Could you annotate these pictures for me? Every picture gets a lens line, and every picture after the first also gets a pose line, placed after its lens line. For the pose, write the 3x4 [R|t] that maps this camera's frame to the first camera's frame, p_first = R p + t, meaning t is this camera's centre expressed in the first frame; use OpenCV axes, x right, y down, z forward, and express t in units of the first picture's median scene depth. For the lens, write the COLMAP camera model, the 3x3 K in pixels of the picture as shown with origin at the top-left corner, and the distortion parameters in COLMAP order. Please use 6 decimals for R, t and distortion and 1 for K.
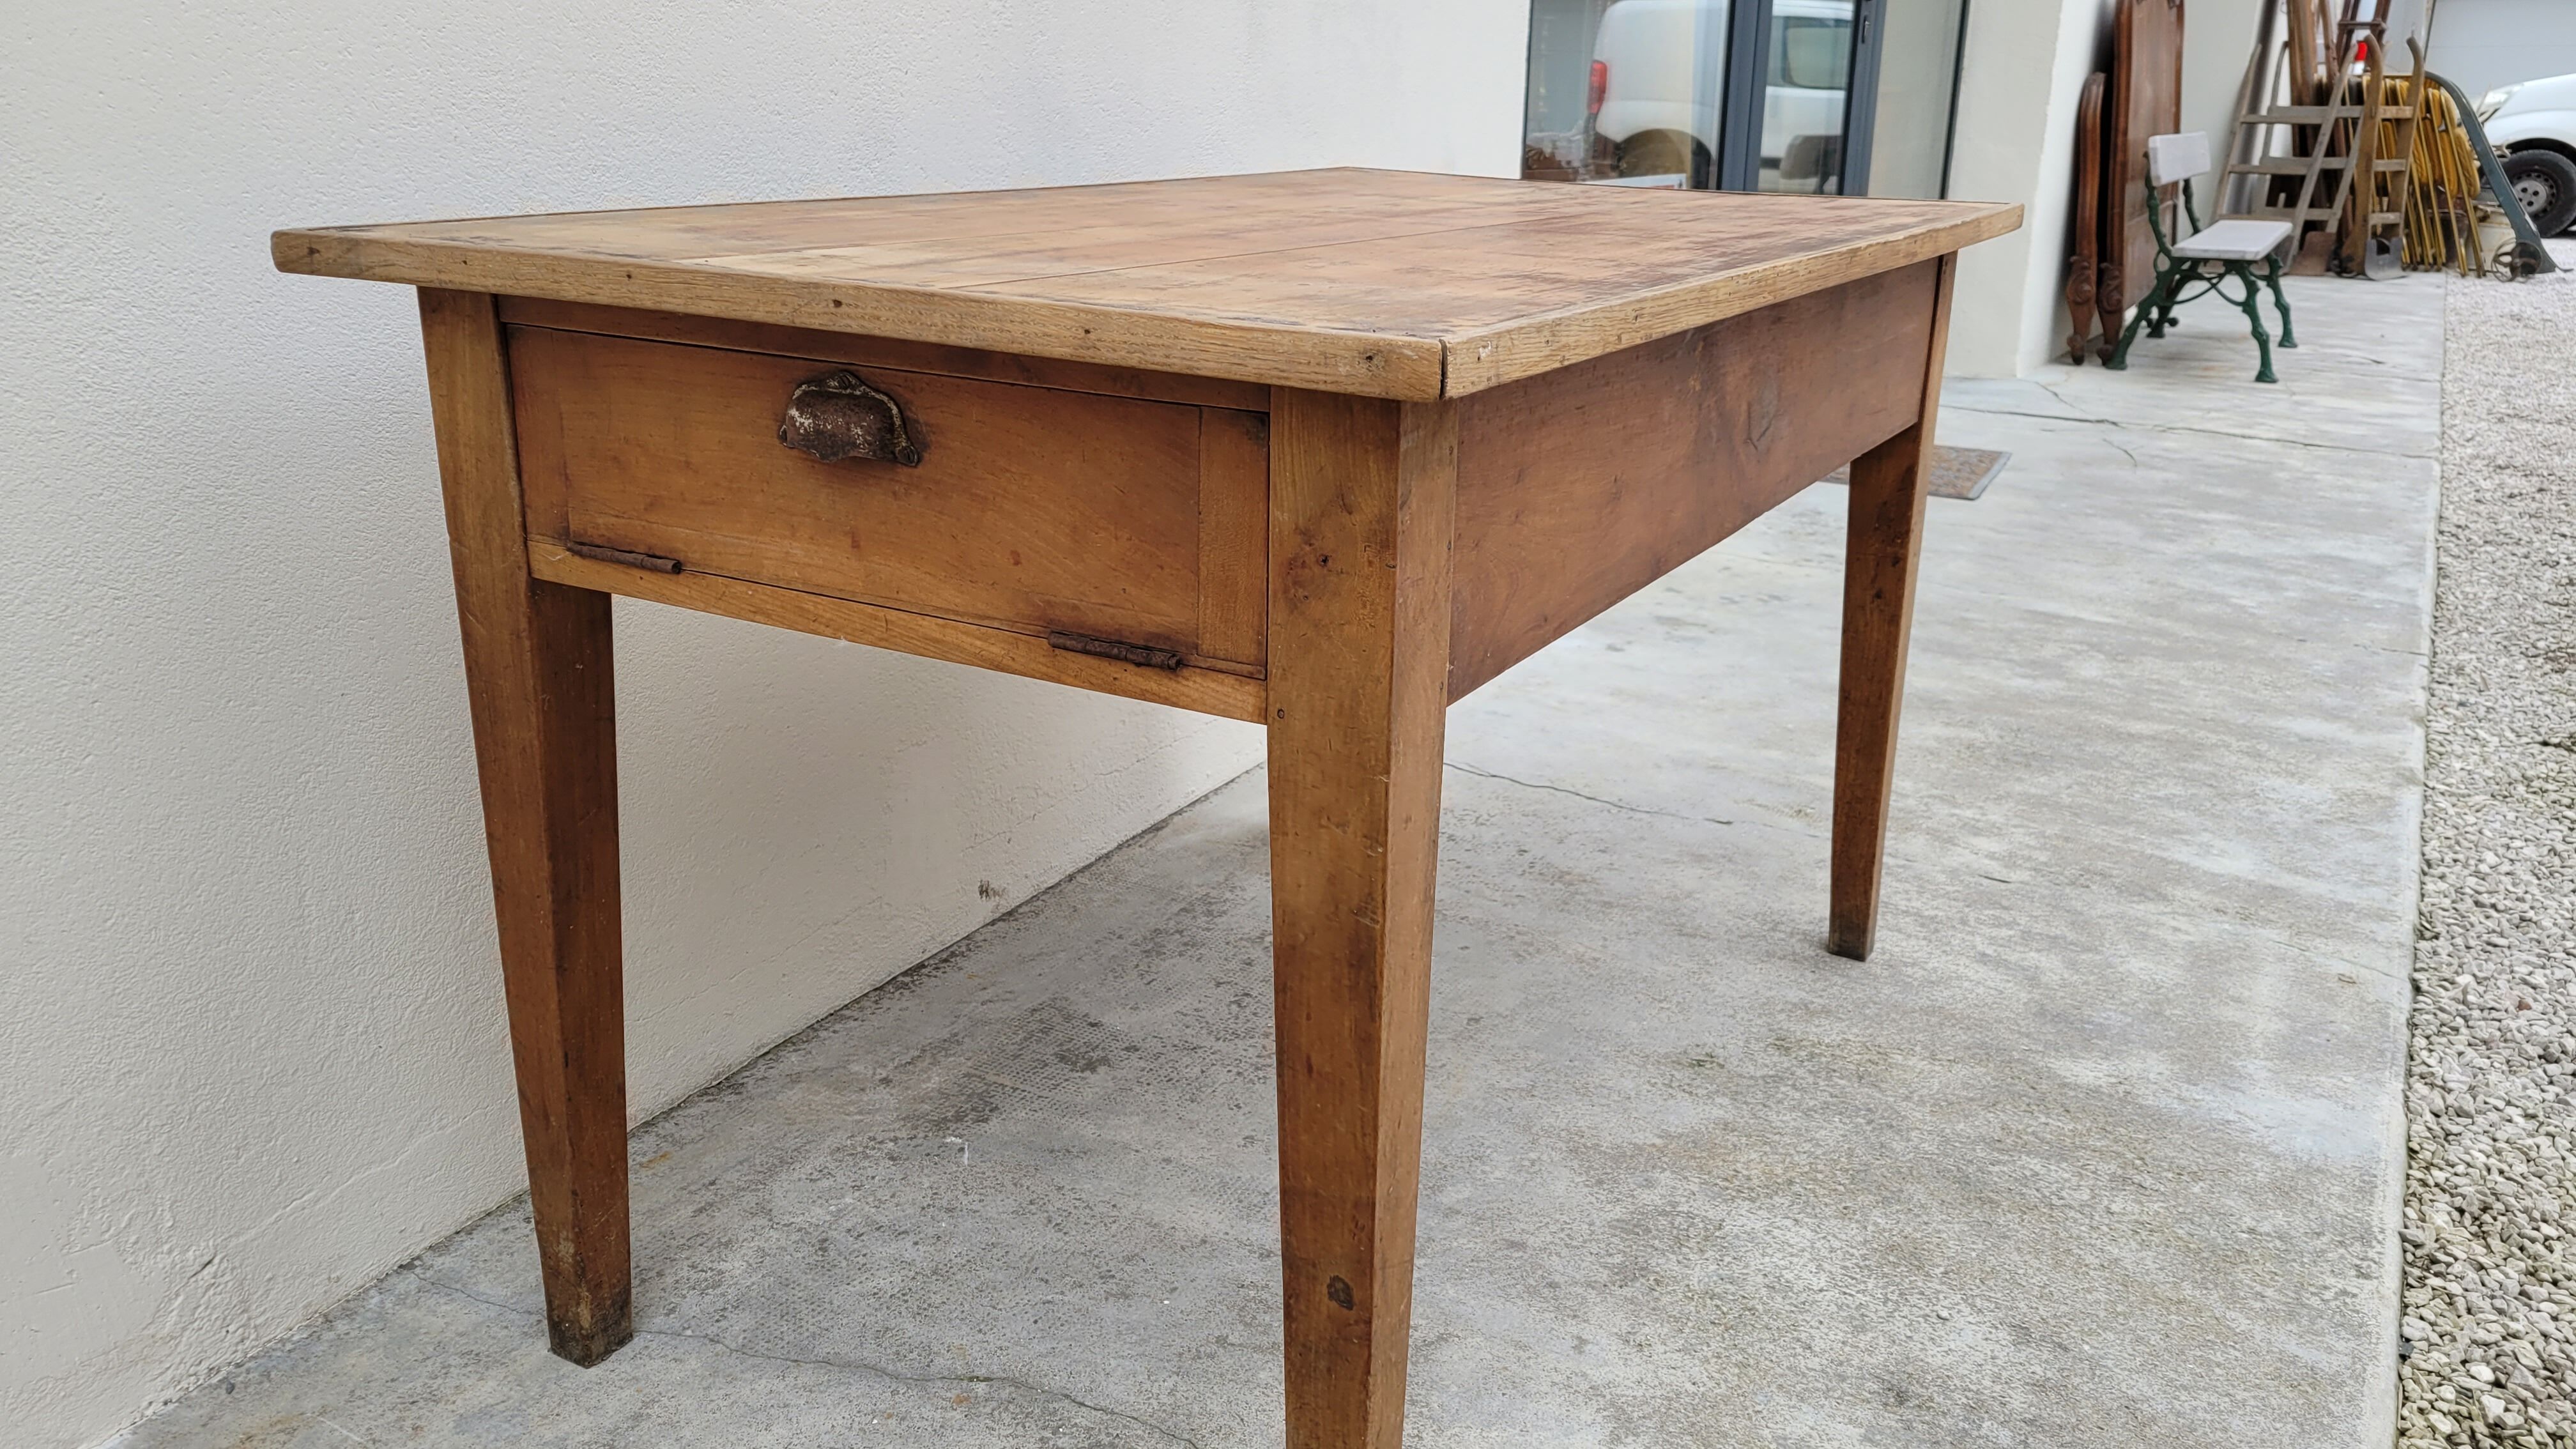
lens RADIAL K [[1889.2, 0, 1272.1], [0, 1889.2, 780.5], [0, 0, 1]] dist [0.050610, -0.029573]
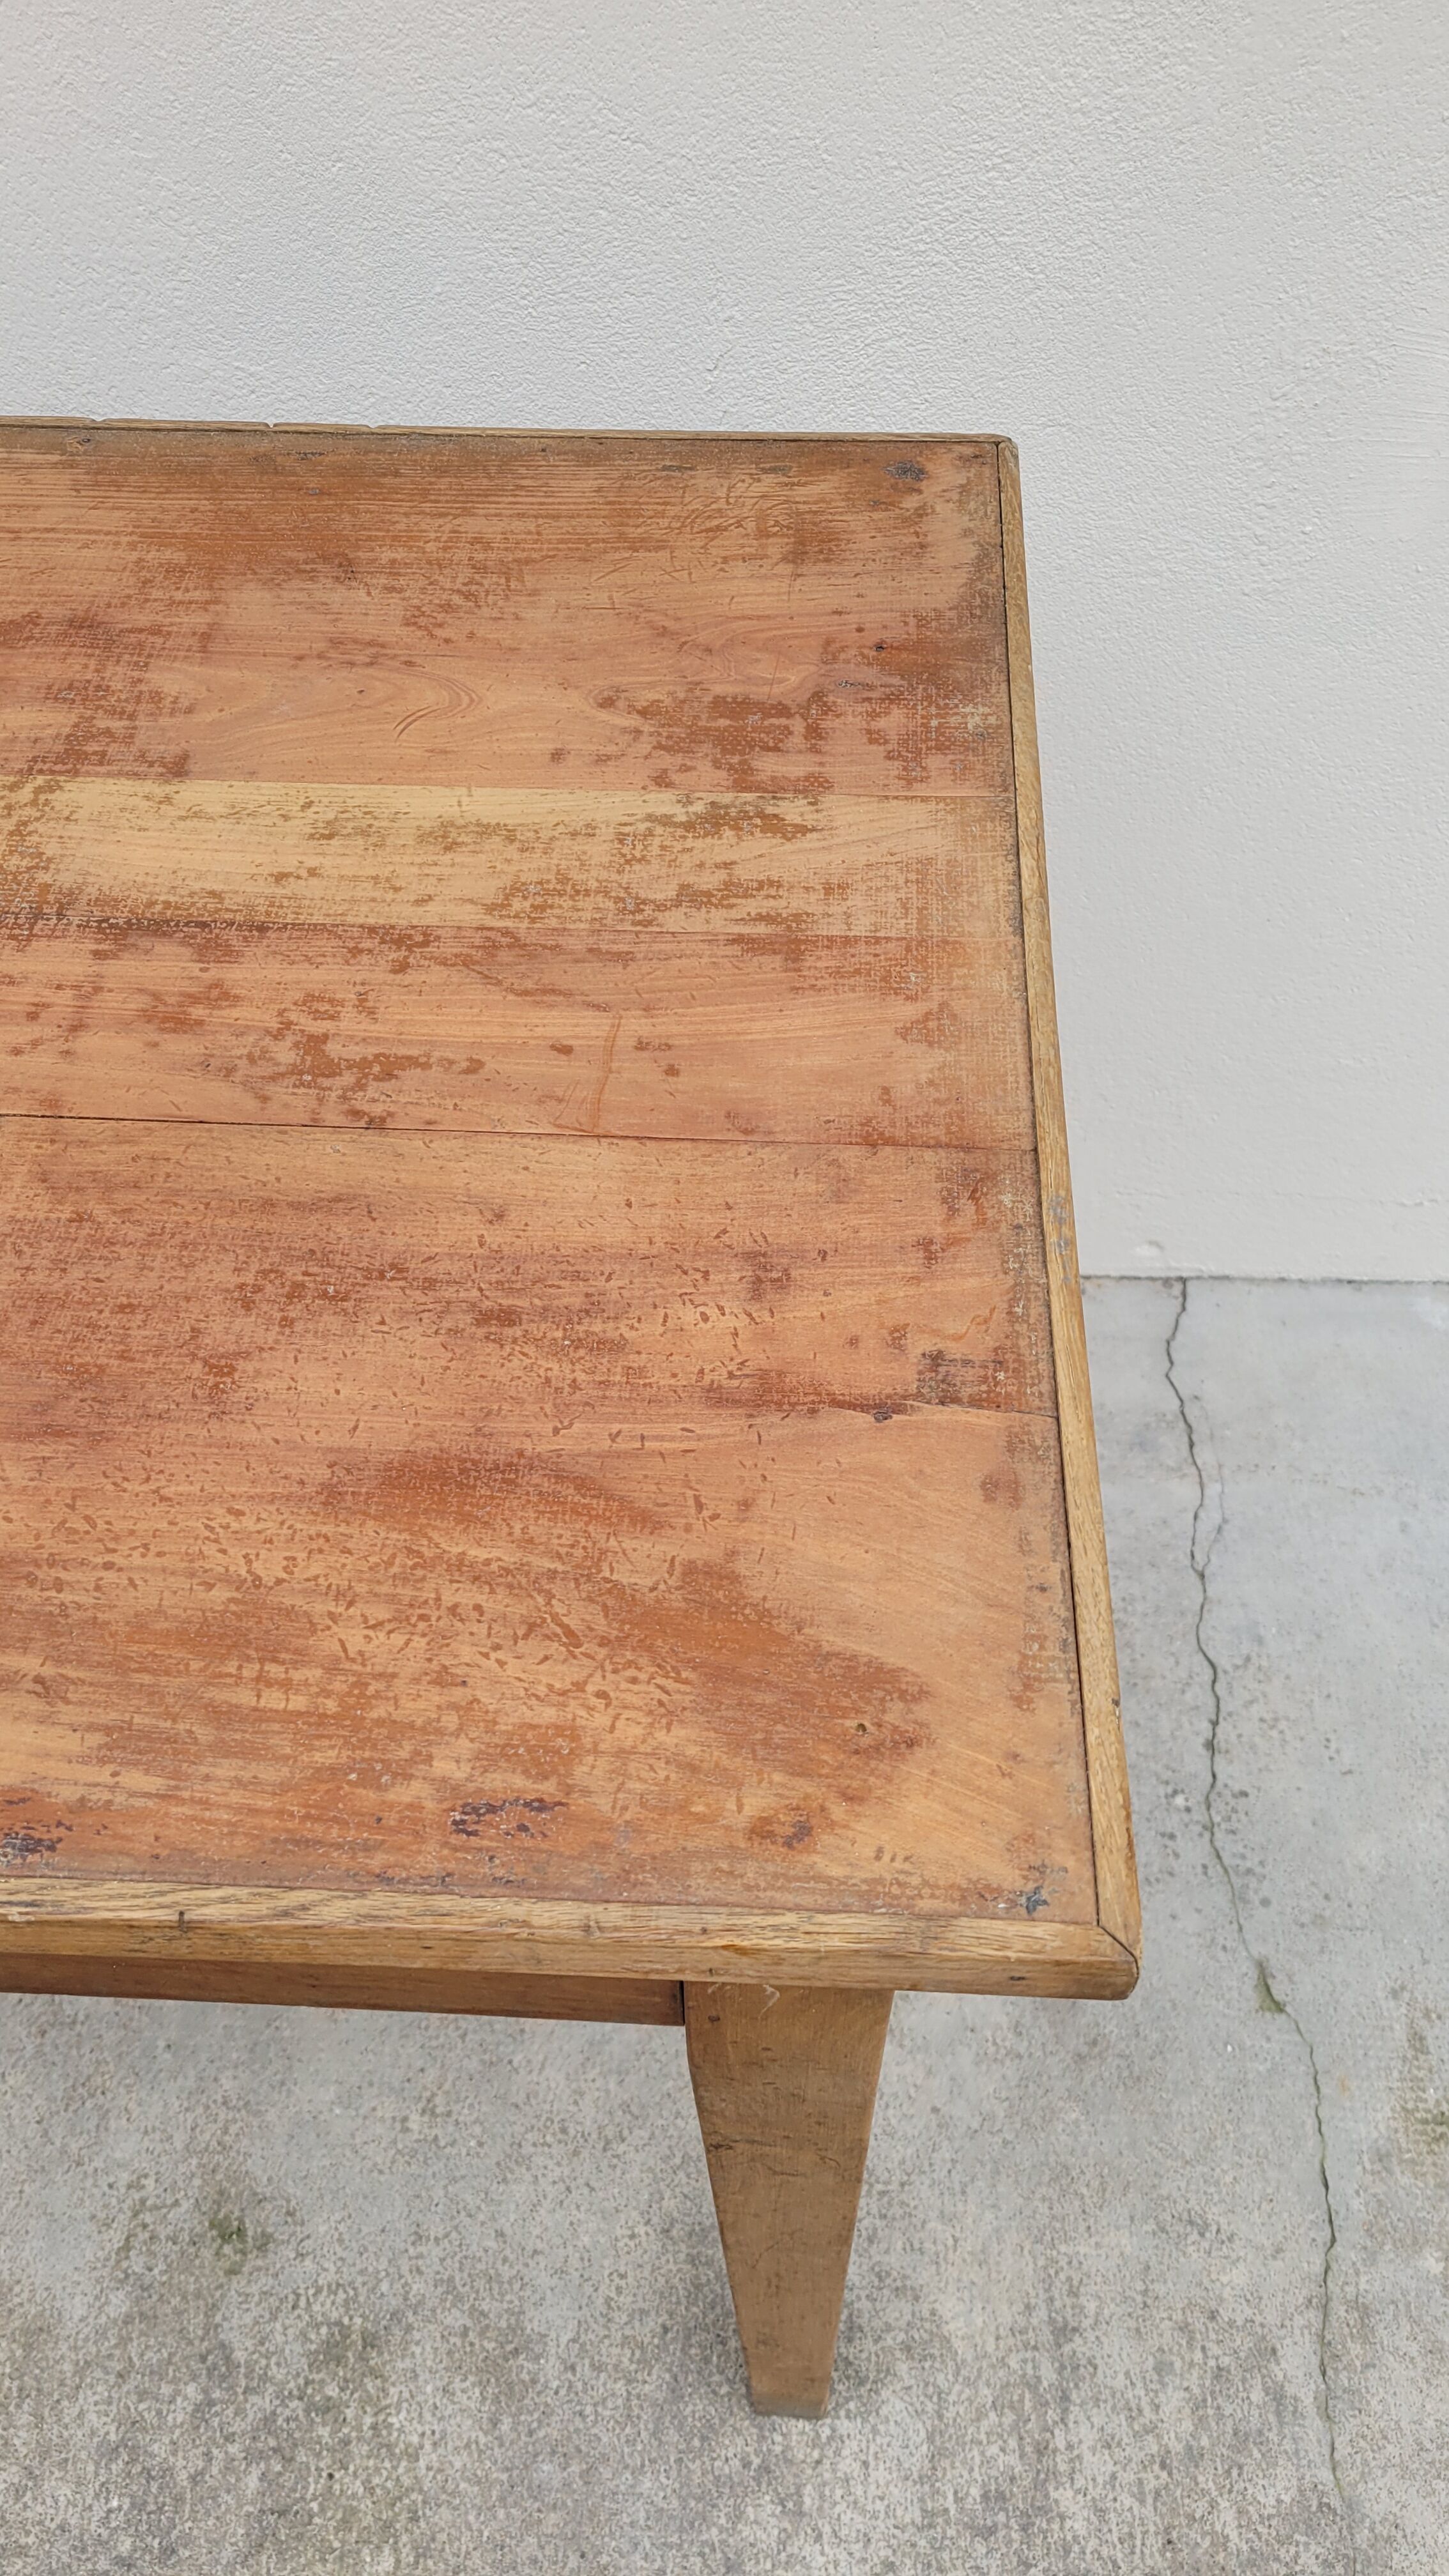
lens RADIAL K [[1939.0, 0, 723.8], [0, 1939.0, 1324.4], [0, 0, 1]] dist [0.043007, -0.025626]
pose [[0.452390, 0.676597, -0.580998, 0.518266], [-0.296719, 0.728551, 0.617391, -0.565006], [0.841012, -0.106908, 0.530349, 0.912190]]
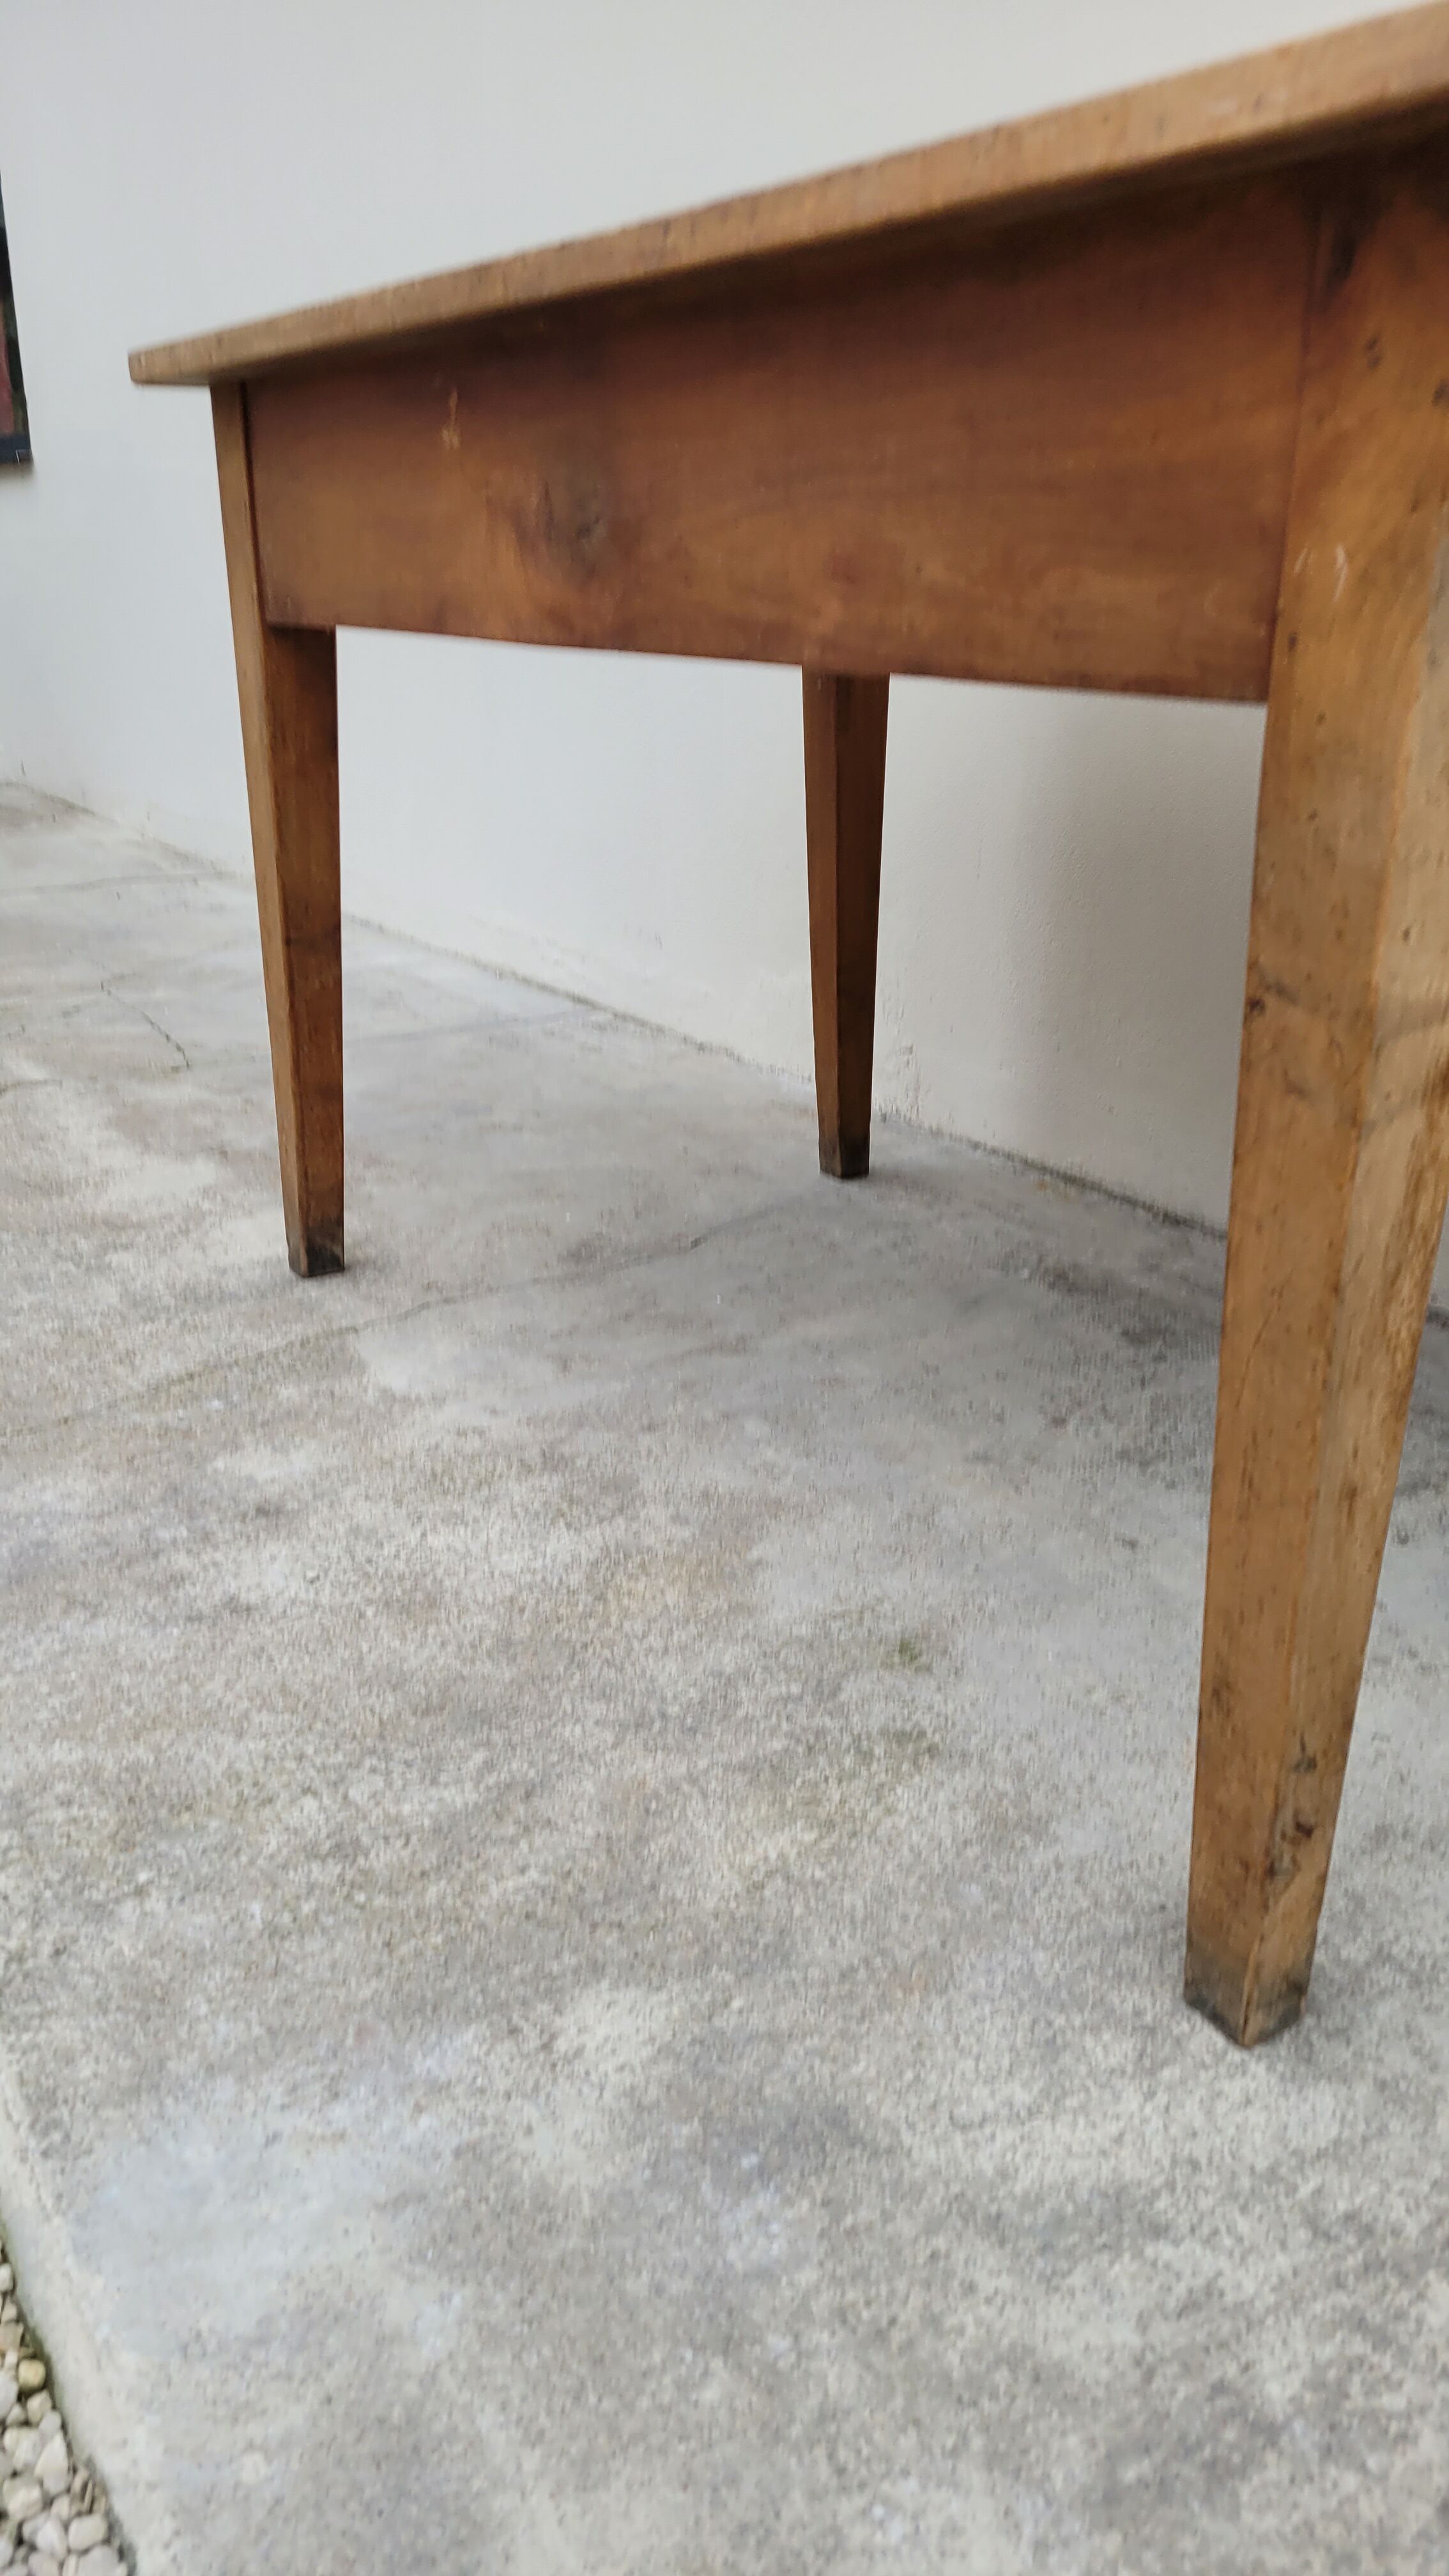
lens RADIAL K [[1914.5, 0, 716.8], [0, 1914.5, 1332.6], [0, 0, 1]] dist [0.056664, -0.031827]
pose [[-0.470690, 0.307837, -0.826854, 0.849897], [-0.315963, 0.816193, 0.483732, -0.265672], [0.823782, 0.488943, -0.286909, 1.192754]]
